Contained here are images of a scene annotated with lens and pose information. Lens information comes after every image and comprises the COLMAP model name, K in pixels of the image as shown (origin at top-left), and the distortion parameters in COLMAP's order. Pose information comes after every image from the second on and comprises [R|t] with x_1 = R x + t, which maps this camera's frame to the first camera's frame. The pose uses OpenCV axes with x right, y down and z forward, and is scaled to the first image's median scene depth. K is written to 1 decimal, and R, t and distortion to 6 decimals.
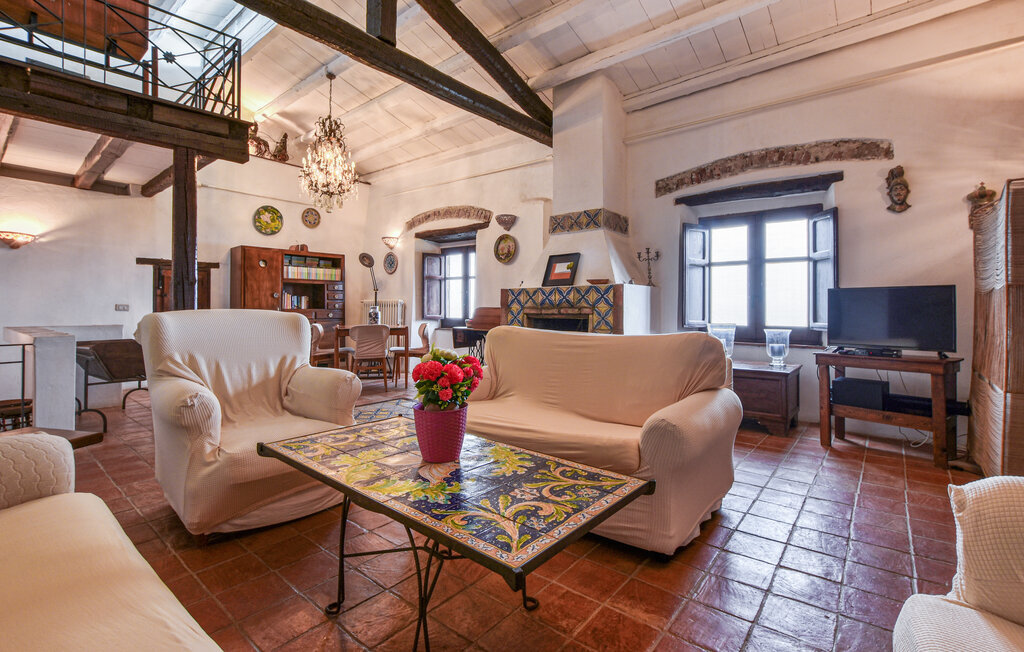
lens RADIAL K [[463.5, 0, 514.6], [0, 463.5, 304.8], [0, 0, 1]] dist [-0.027274, 0.000128]
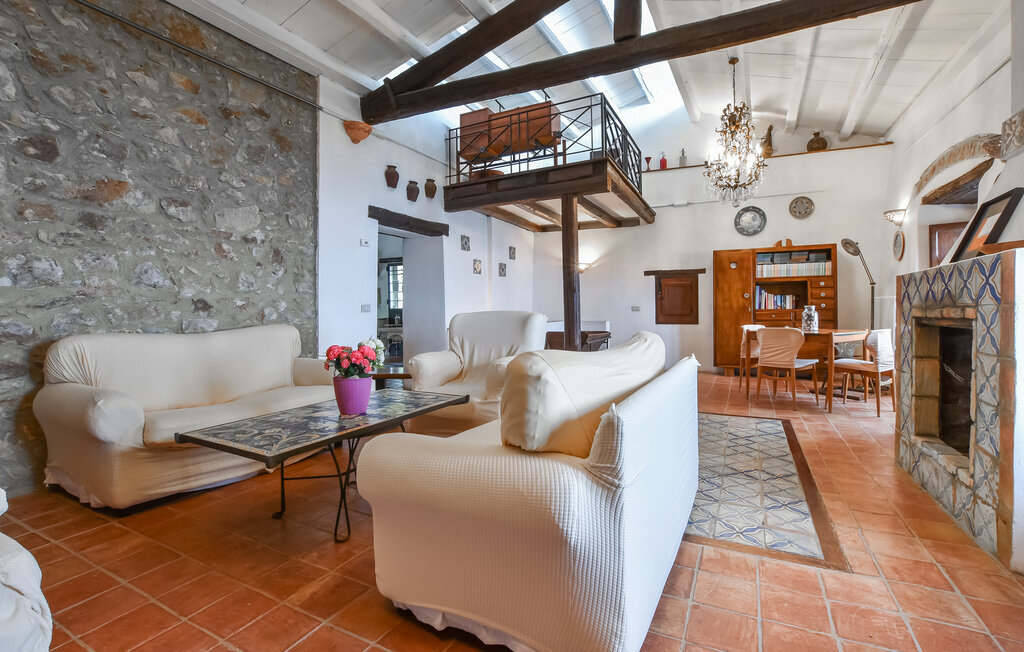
lens RADIAL K [[463.5, 0, 514.6], [0, 463.5, 304.8], [0, 0, 1]] dist [-0.027274, 0.000128]
pose [[0.205738, -0.011712, -0.978537, 0.463895], [0.011978, 0.999884, -0.009449, 0.002987], [0.978534, -0.009777, 0.205855, 0.404365]]
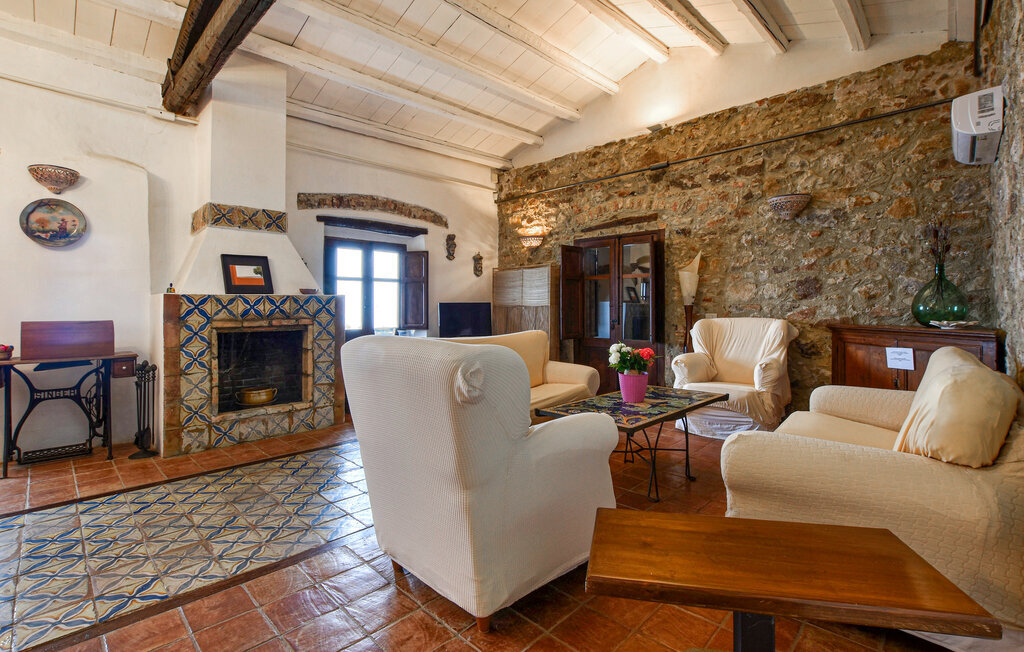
lens RADIAL K [[463.5, 0, 514.6], [0, 463.5, 304.8], [0, 0, 1]] dist [-0.027274, 0.000128]
pose [[0.079765, 0.002857, 0.996810, -0.687508], [-0.000319, 0.999996, -0.002841, -0.017206], [-0.996814, -0.000092, 0.079766, 0.447688]]
